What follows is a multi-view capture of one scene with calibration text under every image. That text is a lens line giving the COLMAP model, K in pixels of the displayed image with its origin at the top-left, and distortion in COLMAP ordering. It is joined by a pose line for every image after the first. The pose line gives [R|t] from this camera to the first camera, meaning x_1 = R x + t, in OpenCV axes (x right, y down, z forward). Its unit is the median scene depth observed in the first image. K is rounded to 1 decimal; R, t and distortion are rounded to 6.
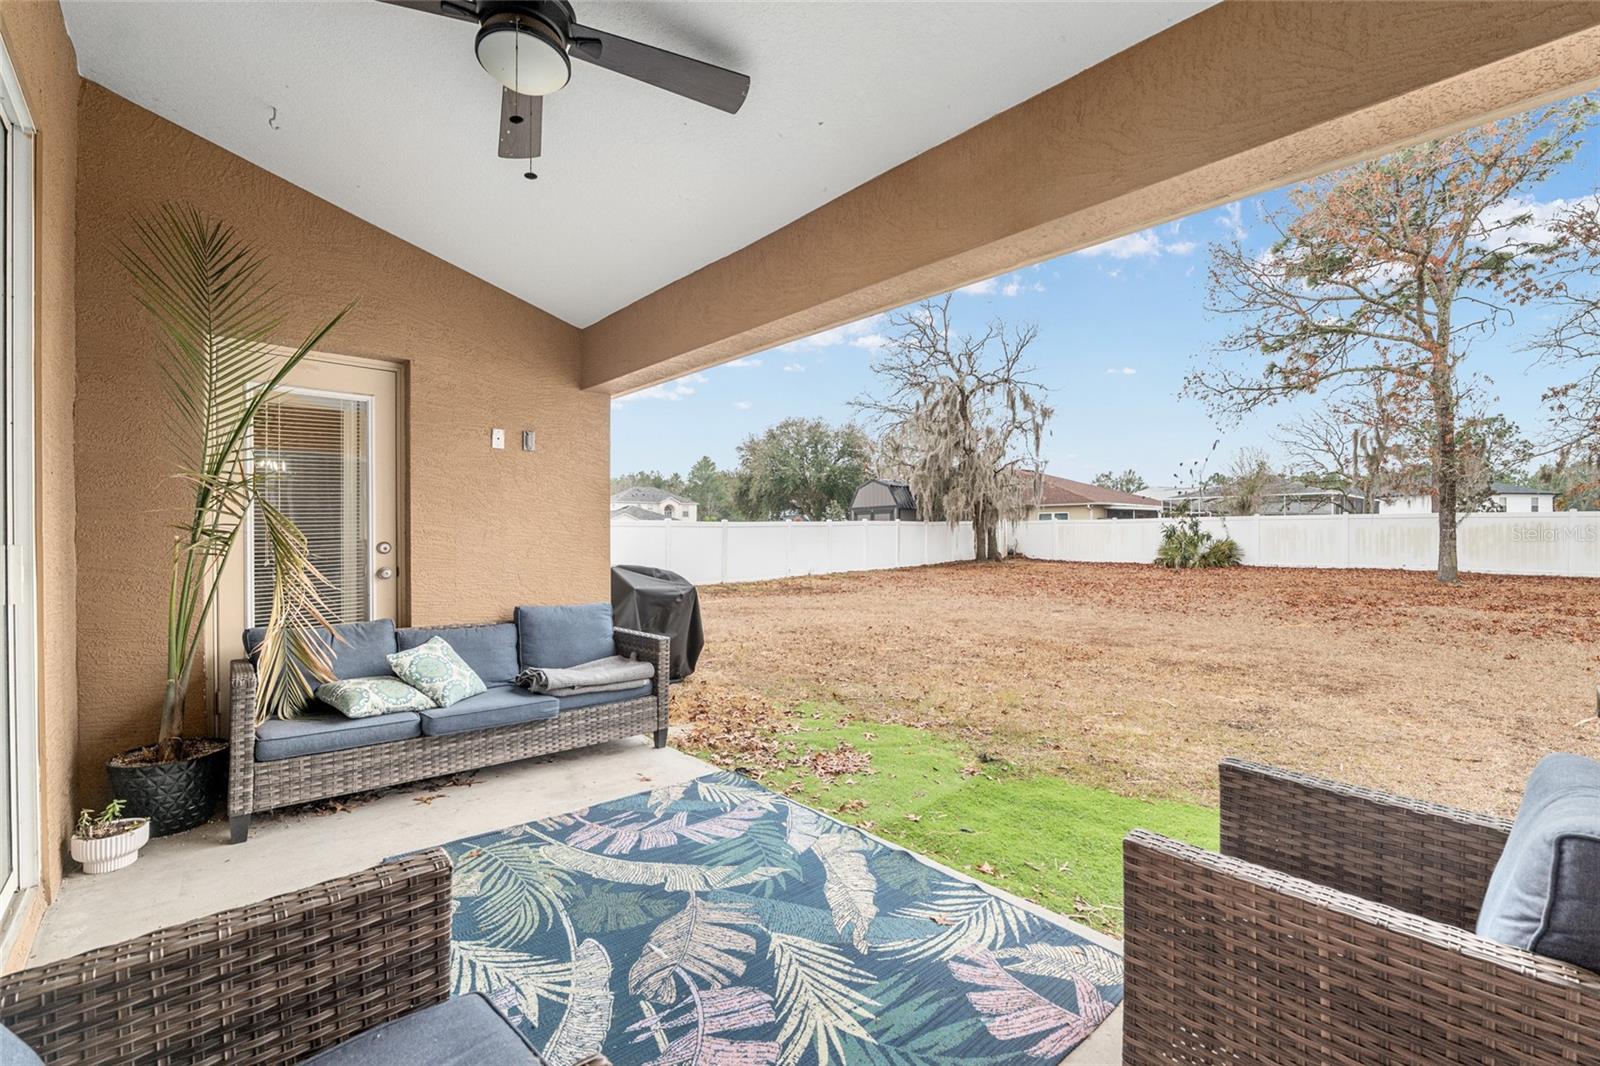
lens RADIAL K [[658.2, 0, 800.0], [0, 658.2, 533.0], [0, 0, 1]] dist [-0.012699, 0.000280]
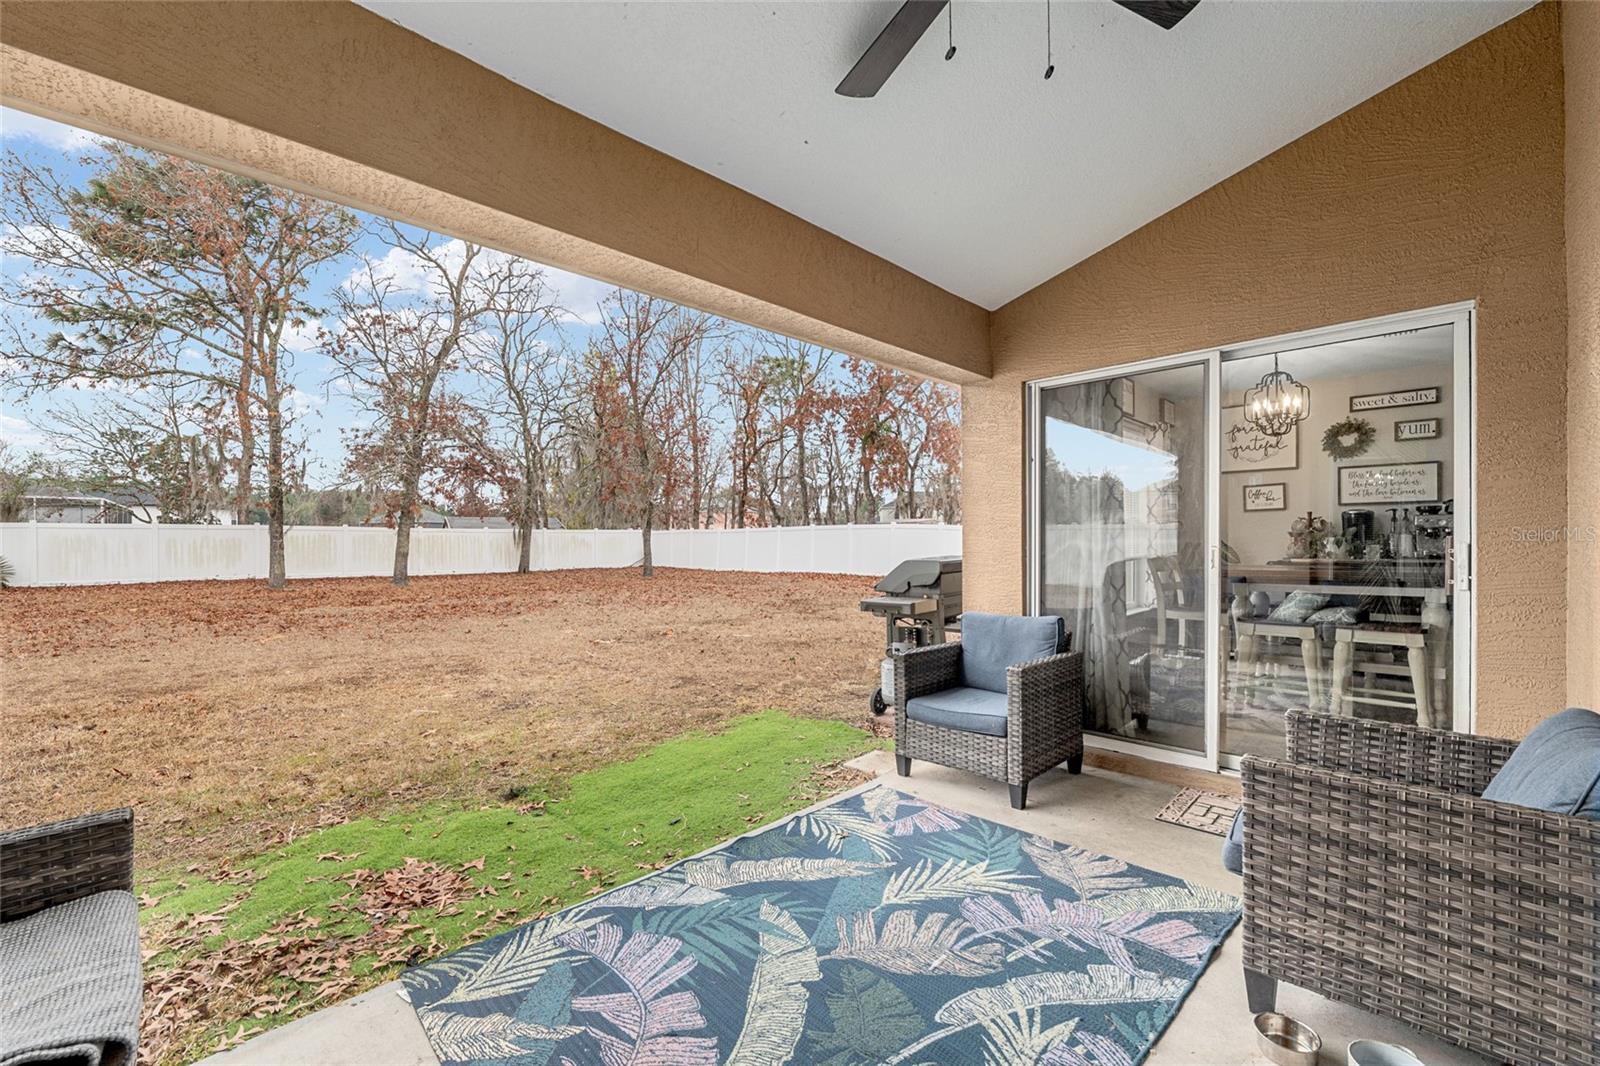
lens RADIAL K [[658.2, 0, 800.0], [0, 658.2, 533.0], [0, 0, 1]] dist [-0.012699, 0.000280]
pose [[-0.036576, 0.012527, 0.999252, -0.110456], [0.005777, 0.999907, -0.012324, 0.001018], [-0.999314, 0.005322, -0.036645, 0.114820]]
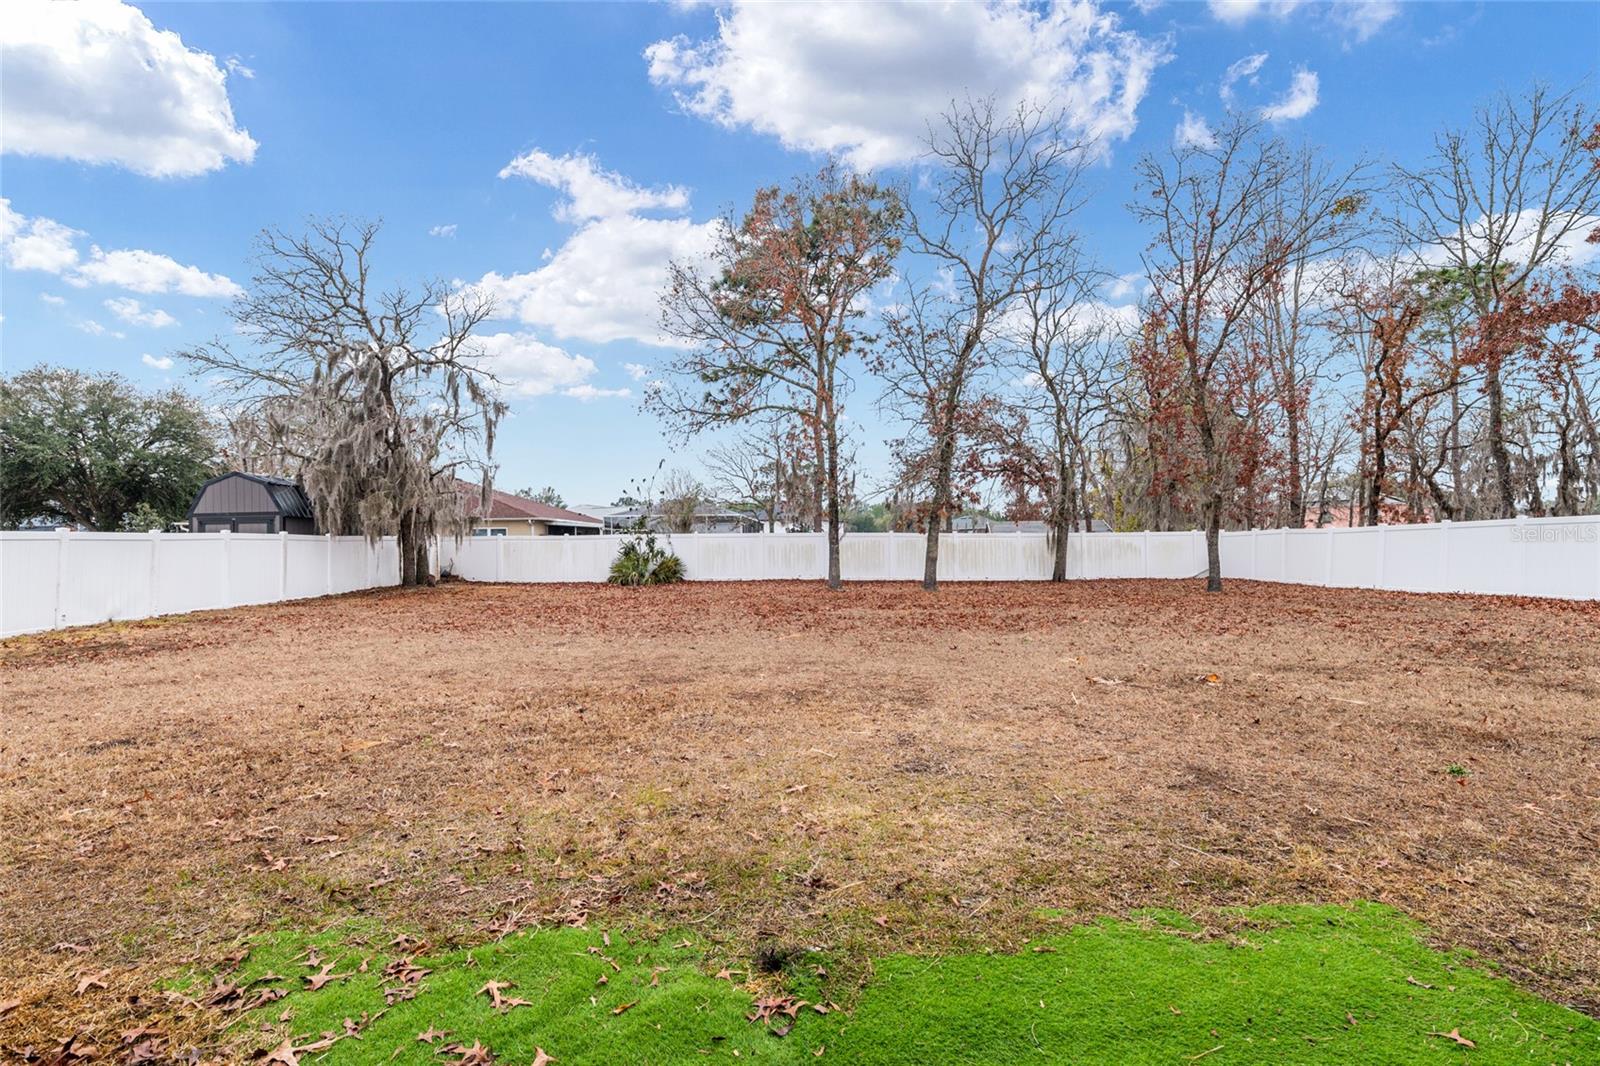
lens RADIAL K [[699.2, 0, 796.6], [0, 699.2, 542.0], [0, 0, 1]] dist [-0.004097, -0.000241]
pose [[0.683901, 0.004658, 0.729560, -0.019897], [0.006505, 0.999901, -0.012483, 0.003094], [-0.729546, 0.013283, 0.683803, 0.107332]]
